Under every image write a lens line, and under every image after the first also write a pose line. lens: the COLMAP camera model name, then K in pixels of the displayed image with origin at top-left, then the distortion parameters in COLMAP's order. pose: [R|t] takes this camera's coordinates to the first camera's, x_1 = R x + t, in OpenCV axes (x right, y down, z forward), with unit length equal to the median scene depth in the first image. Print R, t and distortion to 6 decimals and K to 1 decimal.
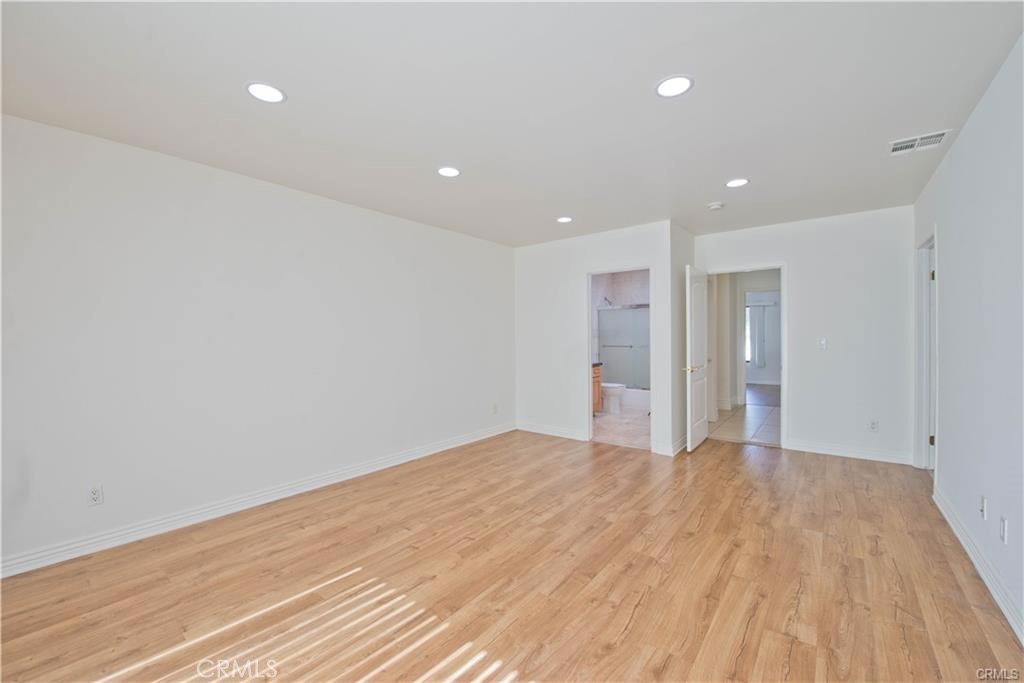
lens RADIAL K [[404.5, 0, 511.8], [0, 404.5, 340.6], [0, 0, 1]] dist [-0.015140, -0.000491]
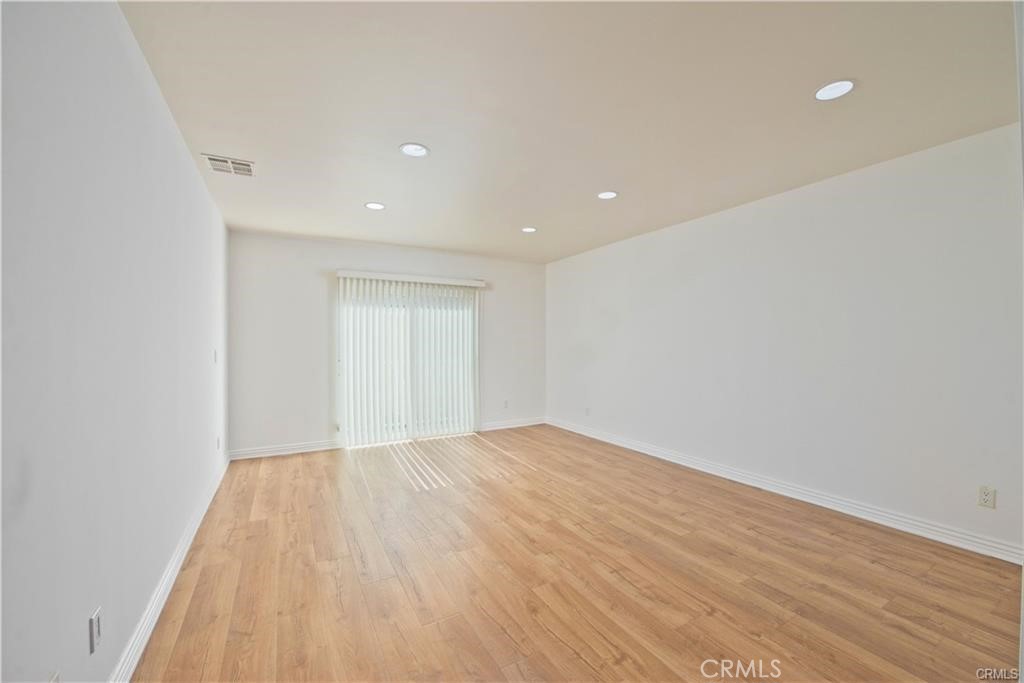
lens RADIAL K [[404.5, 0, 511.8], [0, 404.5, 341.0], [0, 0, 1]] dist [-0.015140, -0.000491]
pose [[-0.376146, 0.006343, -0.926539, 1.012040], [0.000830, 0.999978, 0.006509, -0.014918], [0.926560, 0.001680, -0.376143, 1.209552]]
